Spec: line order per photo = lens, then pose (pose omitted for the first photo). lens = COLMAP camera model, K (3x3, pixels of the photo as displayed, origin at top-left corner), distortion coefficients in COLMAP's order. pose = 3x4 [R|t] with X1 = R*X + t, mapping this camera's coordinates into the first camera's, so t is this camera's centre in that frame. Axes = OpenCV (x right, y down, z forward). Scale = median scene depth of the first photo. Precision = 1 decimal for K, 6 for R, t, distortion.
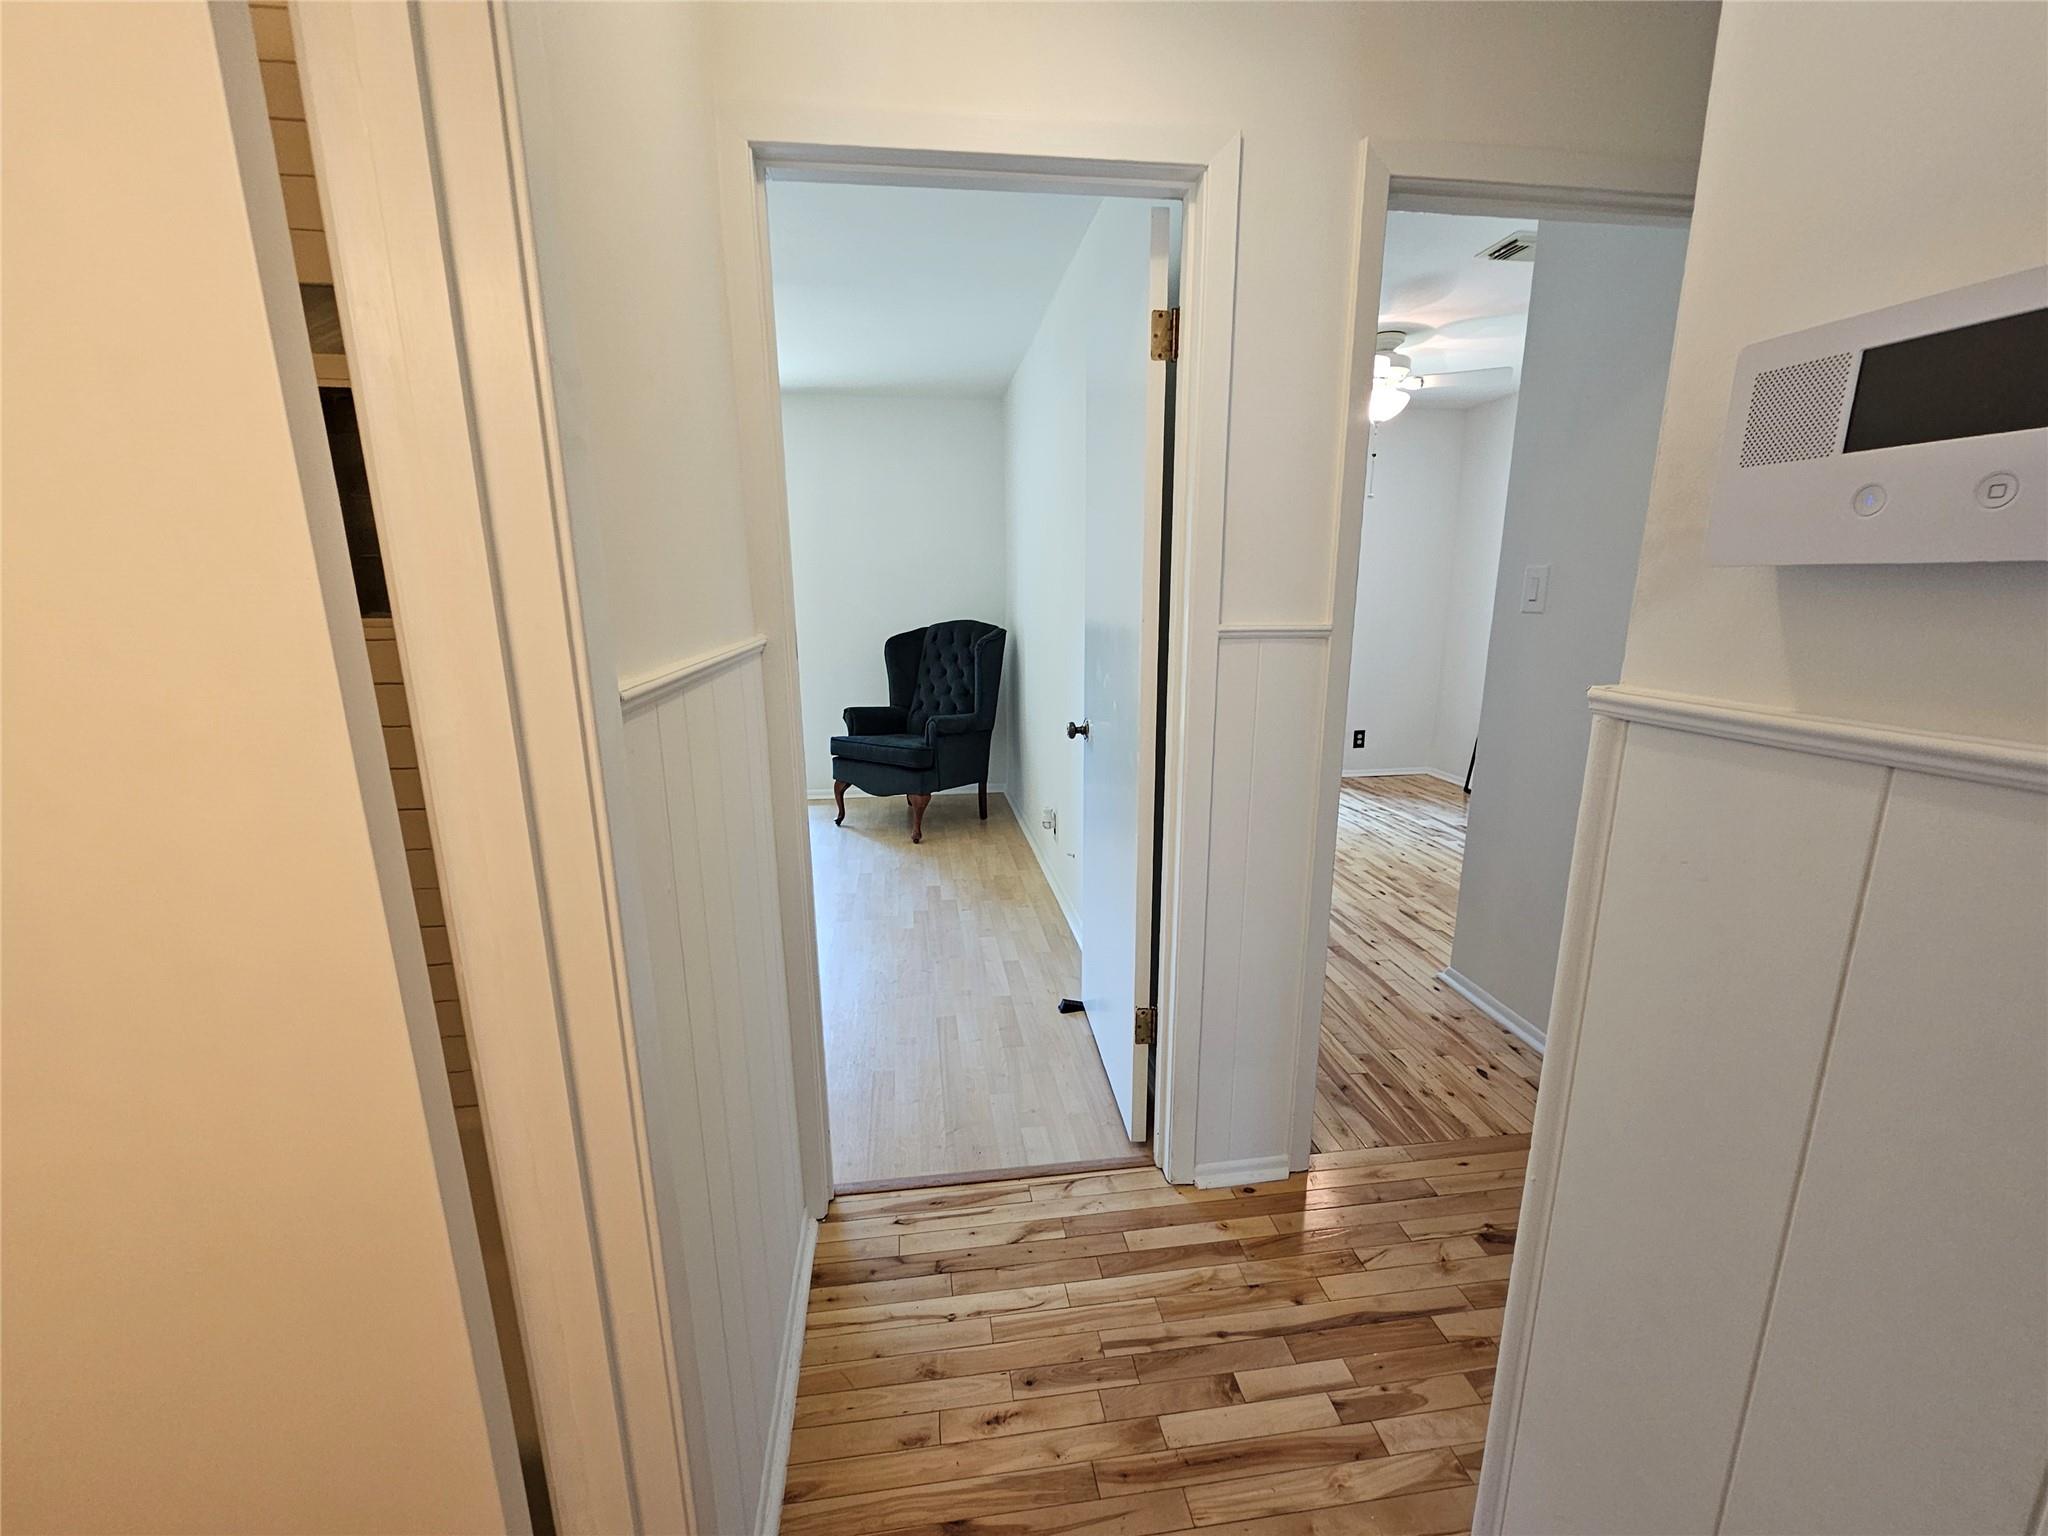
lens RADIAL K [[836.5, 0, 1021.0], [0, 836.5, 773.7], [0, 0, 1]] dist [-0.005899, -0.001243]
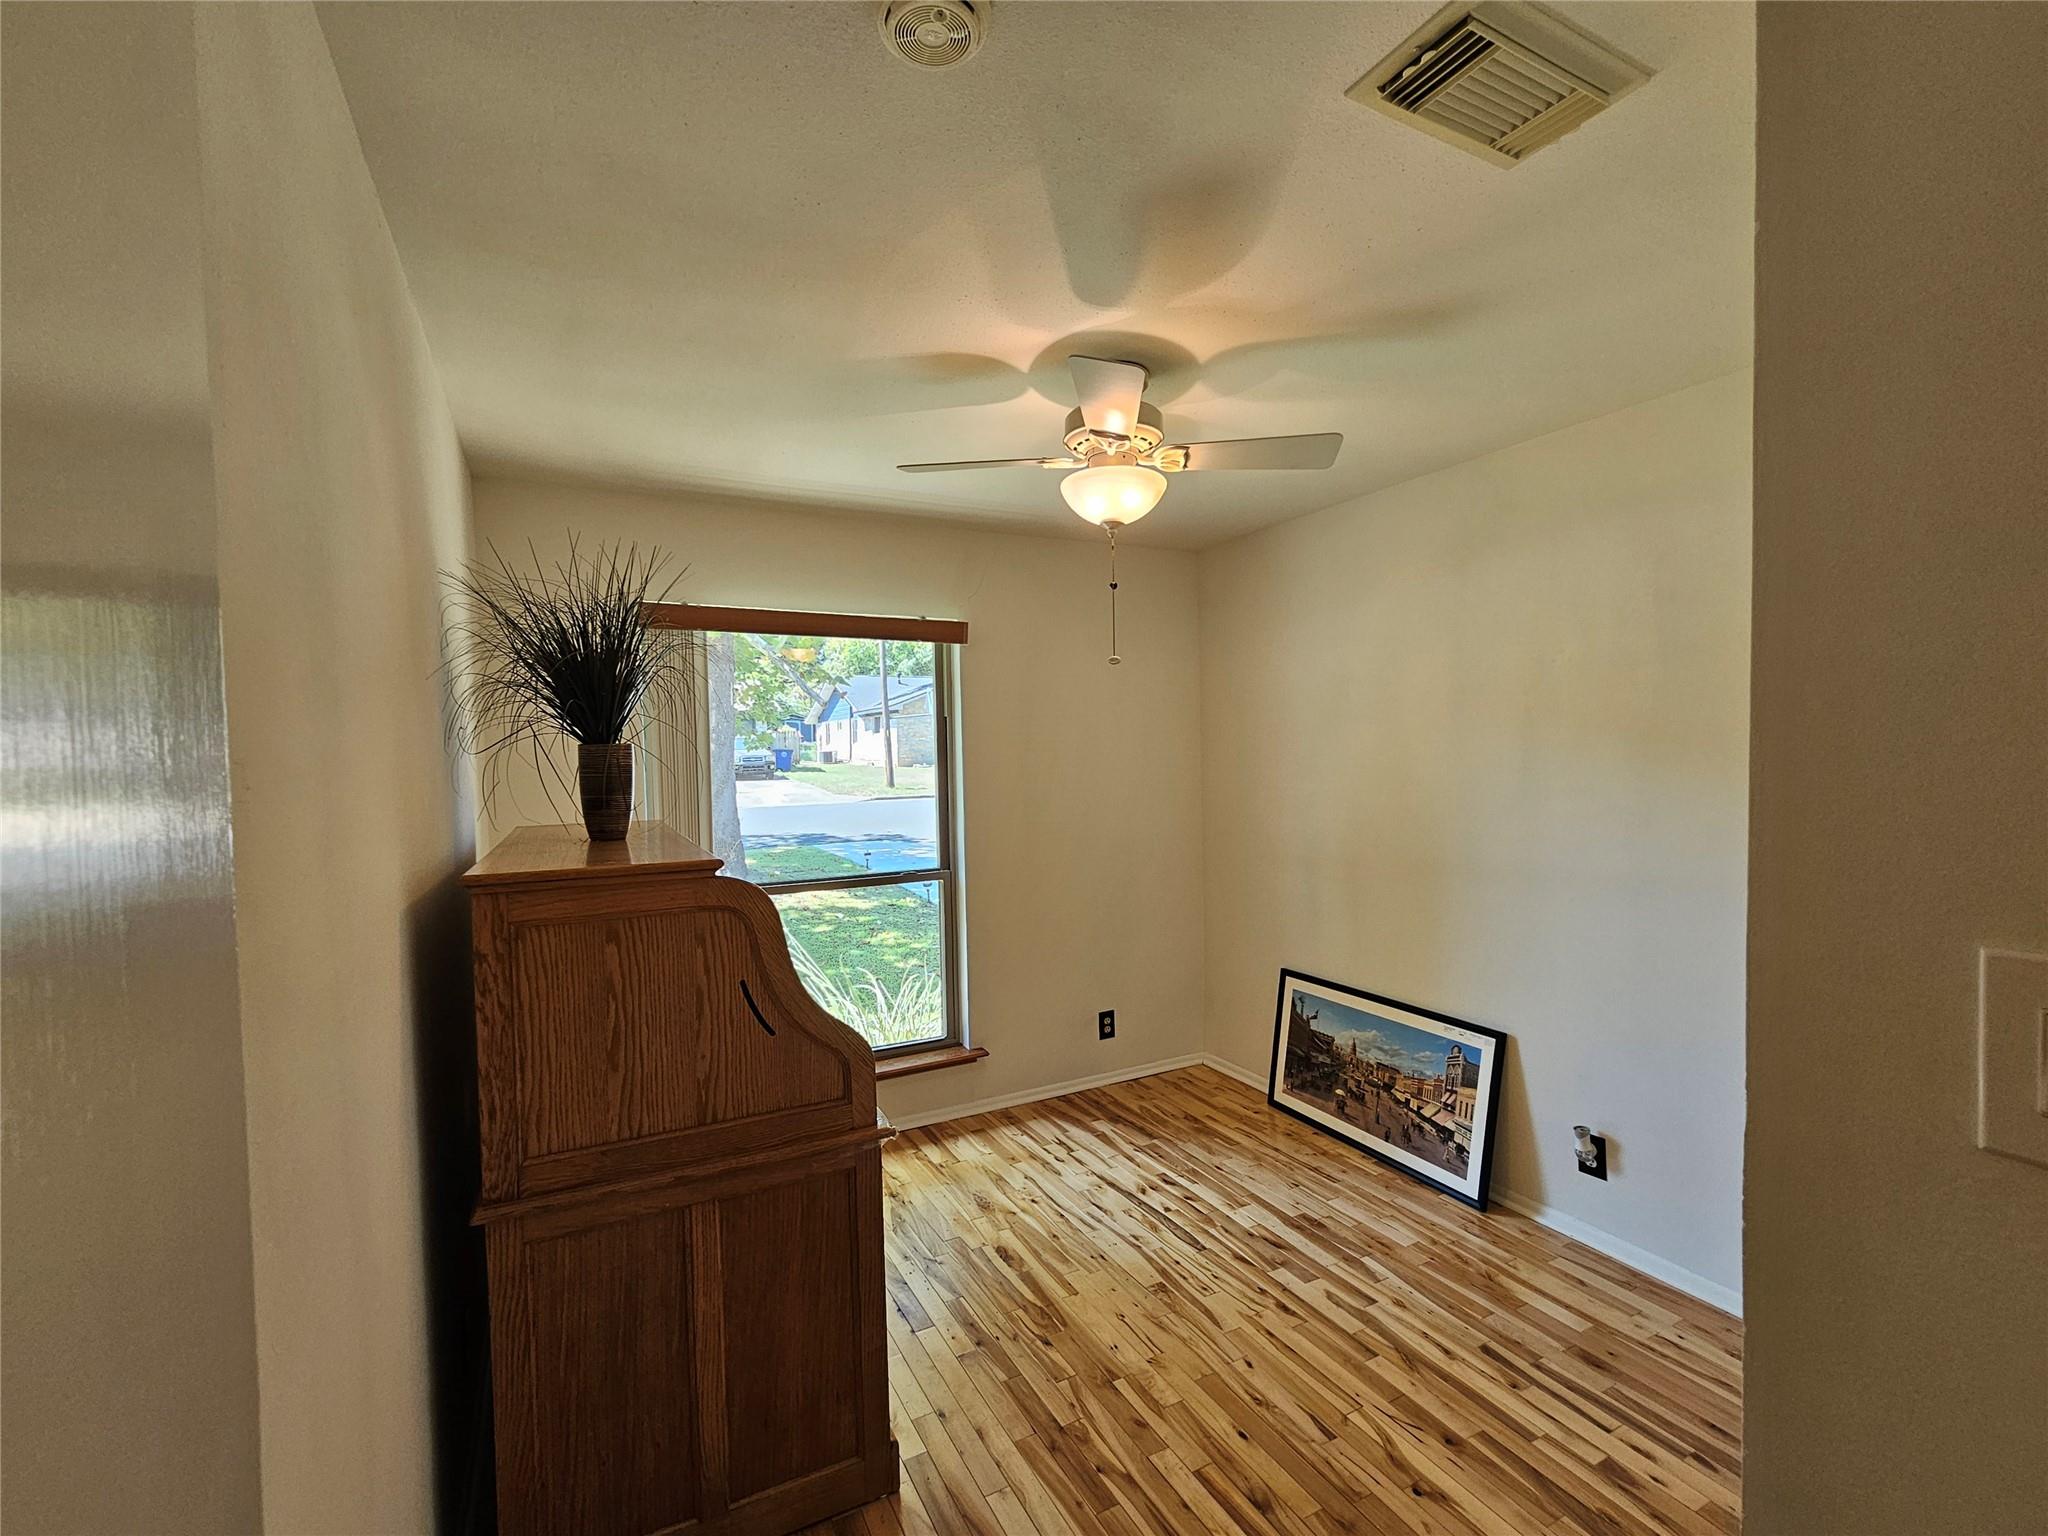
lens RADIAL K [[836.5, 0, 1018.4], [0, 836.5, 771.0], [0, 0, 1]] dist [-0.005899, -0.001243]
pose [[0.944024, -0.023372, 0.329048, 0.100639], [0.091703, 0.976763, -0.193714, -0.090672], [-0.316874, 0.213045, 0.924231, 0.293408]]
